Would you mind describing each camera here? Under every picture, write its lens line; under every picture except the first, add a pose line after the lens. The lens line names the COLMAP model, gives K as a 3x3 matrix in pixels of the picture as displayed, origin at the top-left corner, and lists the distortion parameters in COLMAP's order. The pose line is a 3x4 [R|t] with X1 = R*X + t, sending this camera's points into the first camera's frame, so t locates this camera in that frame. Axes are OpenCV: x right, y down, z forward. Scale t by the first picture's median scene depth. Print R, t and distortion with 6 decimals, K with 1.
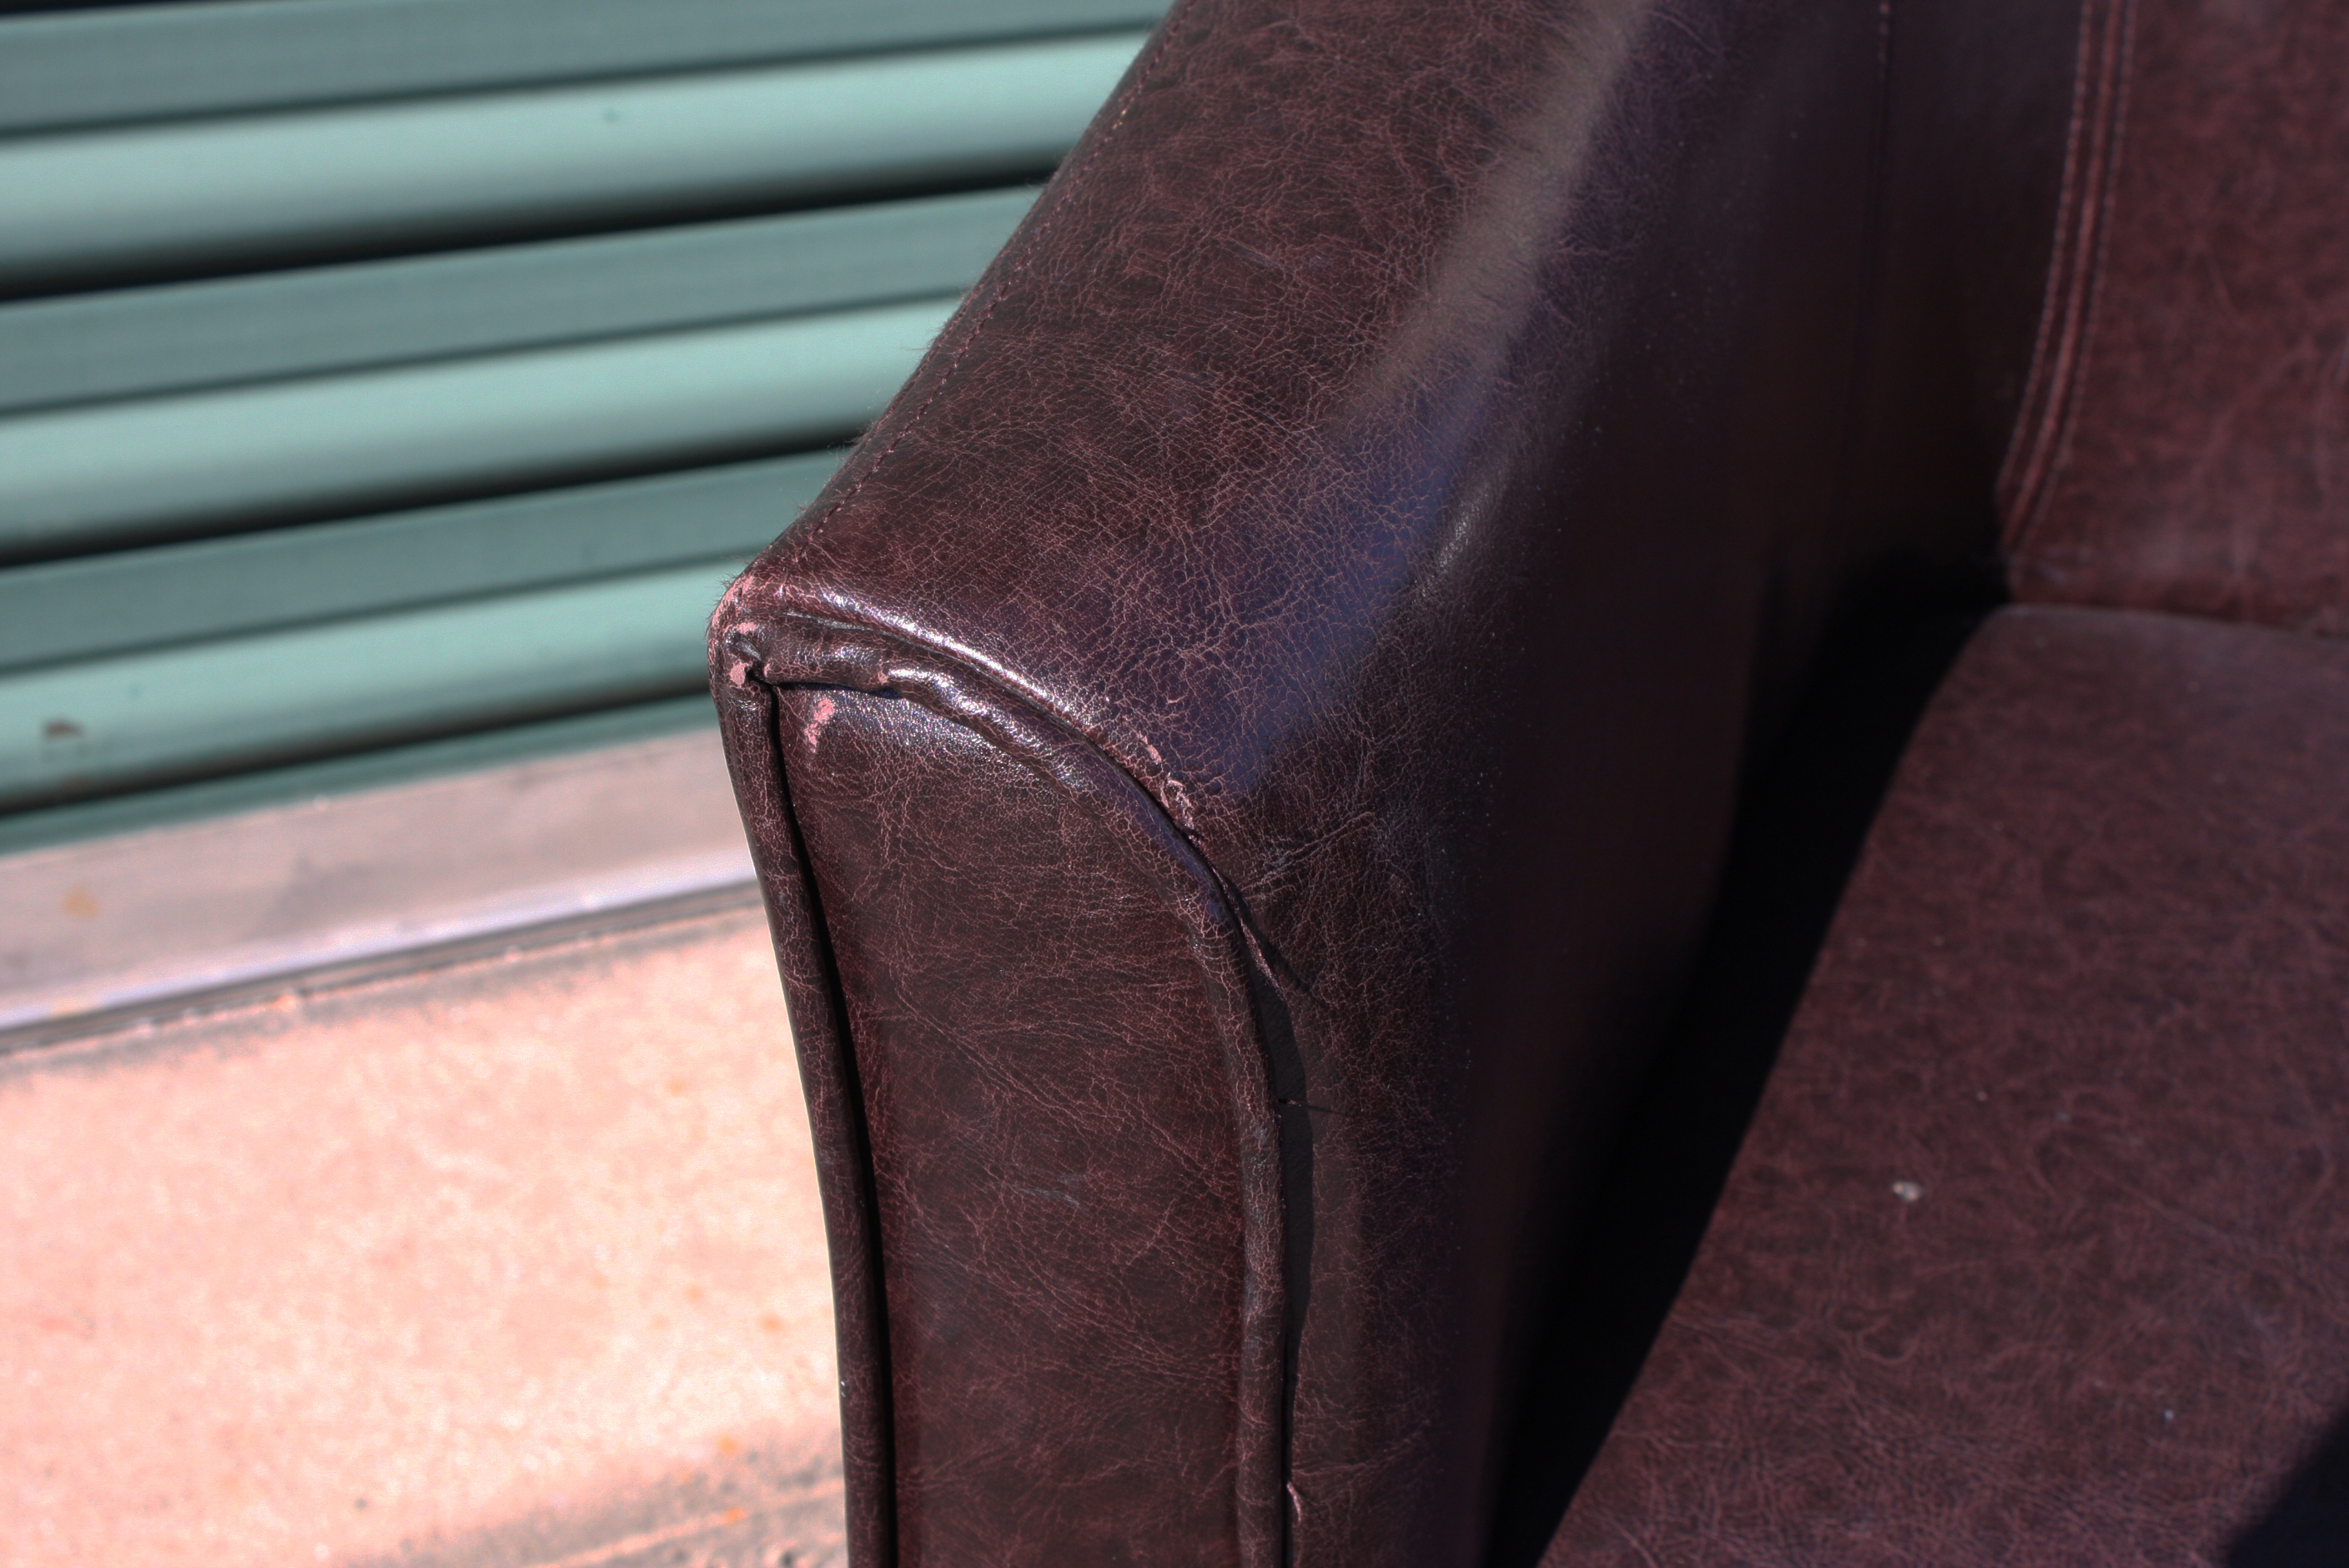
lens RADIAL K [[3900.5, 0, 1174.5], [0, 3900.5, 784.0], [0, 0, 1]] dist [-0.016500, 0.098602]
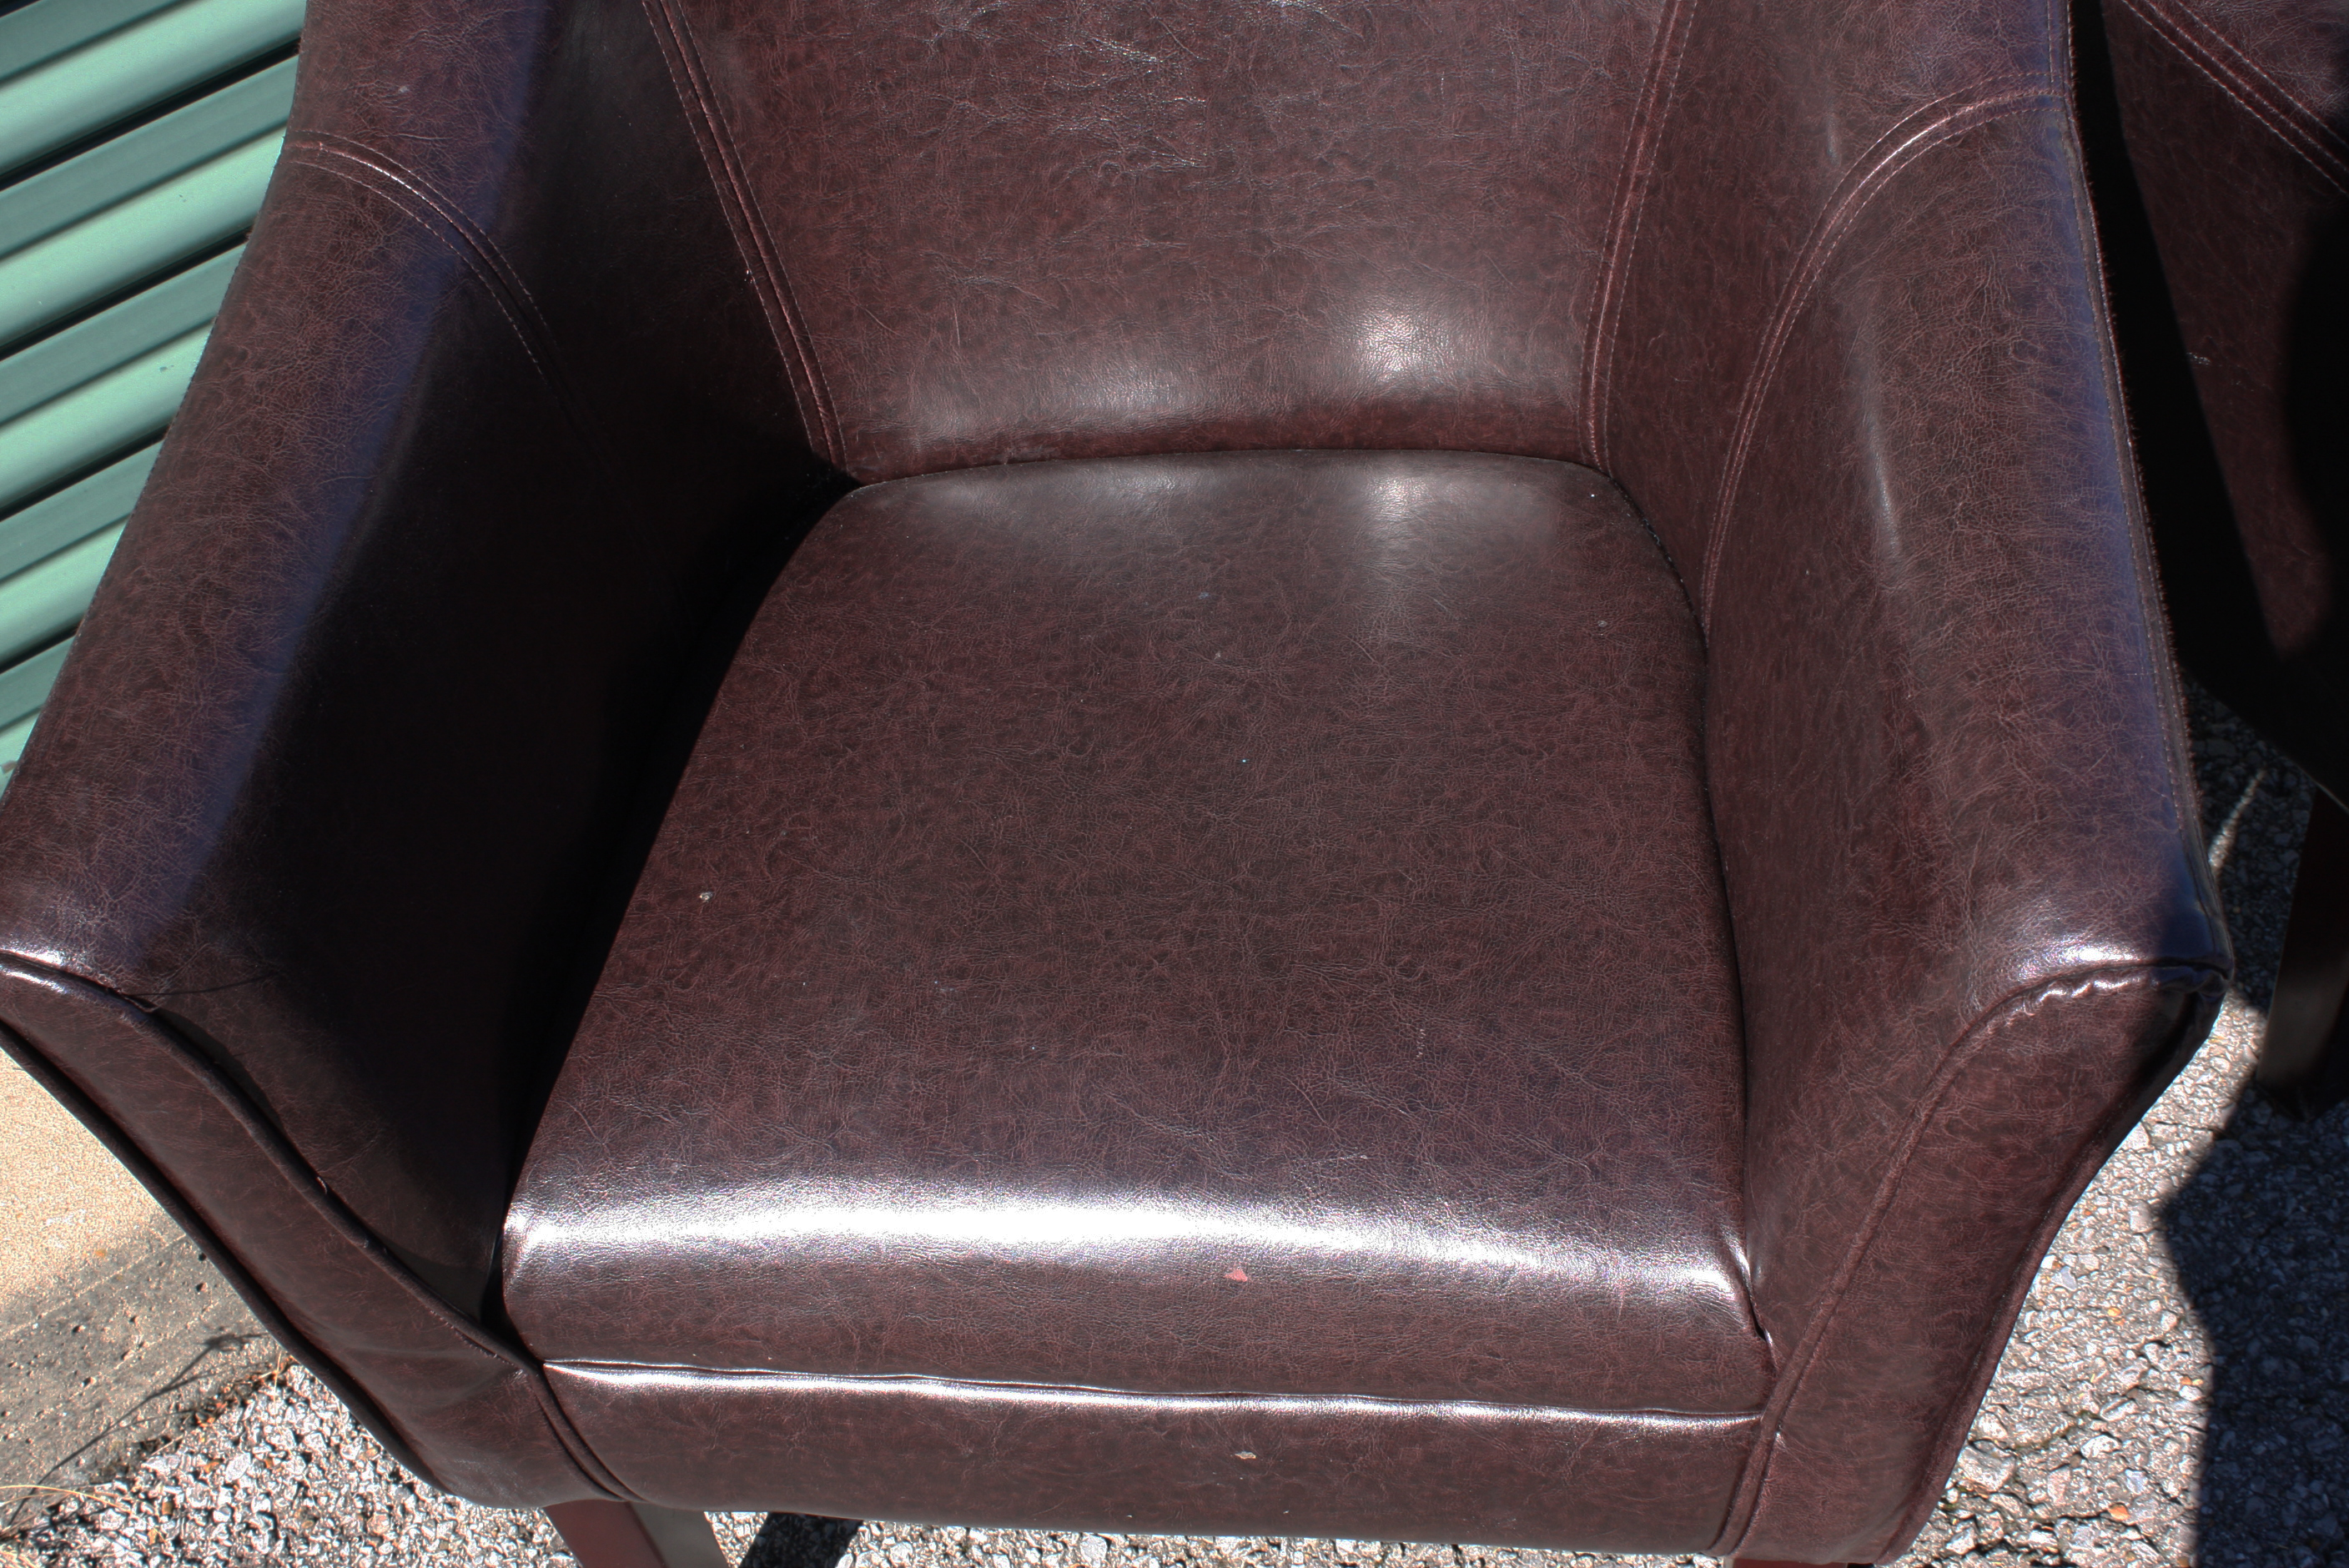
lens RADIAL K [[2842.8, 0, 1157.3], [0, 2842.8, 785.8], [0, 0, 1]] dist [-0.093573, 0.143718]
pose [[0.958135, -0.271592, -0.090642, 0.580589], [0.284843, 0.936264, 0.205605, -0.200665], [0.029025, -0.222816, 0.974428, -0.492683]]
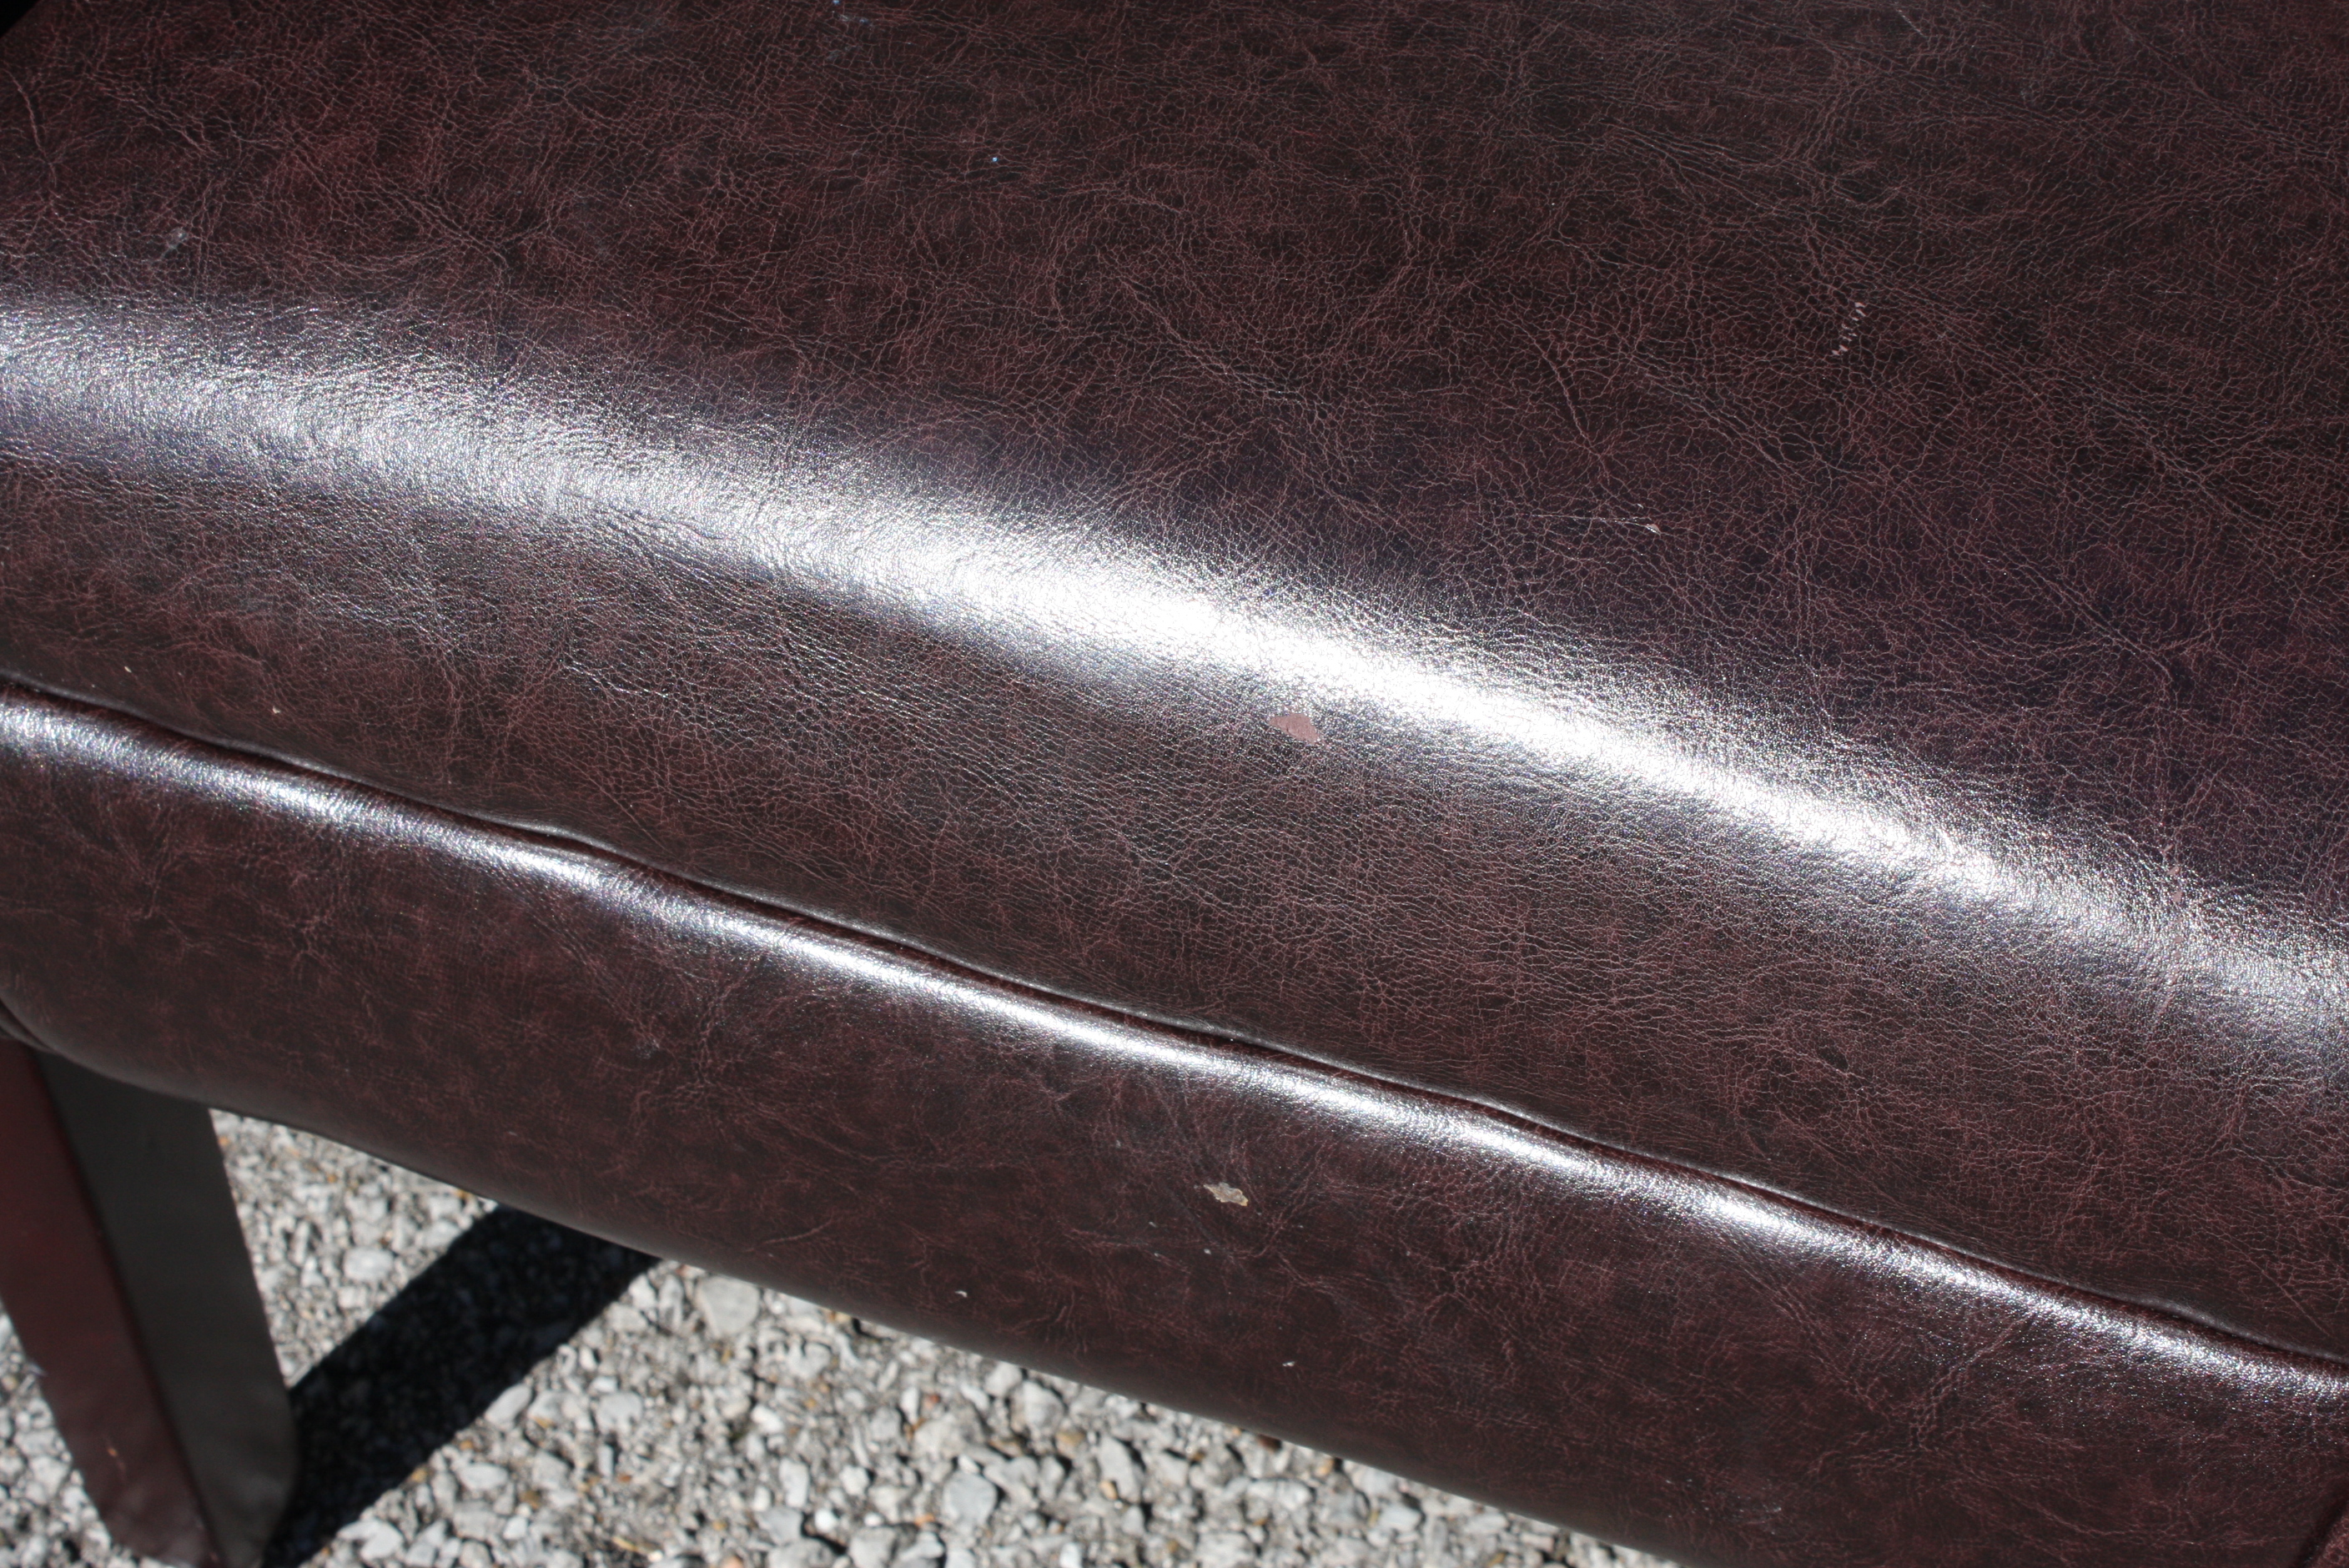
lens RADIAL K [[3900.5, 0, 1174.5], [0, 3900.5, 784.0], [0, 0, 1]] dist [-0.016500, 0.098602]
pose [[0.982941, -0.019615, -0.182871, 0.551881], [0.054357, 0.980862, 0.186964, 0.180579], [0.175704, -0.193715, 0.965196, 0.011323]]
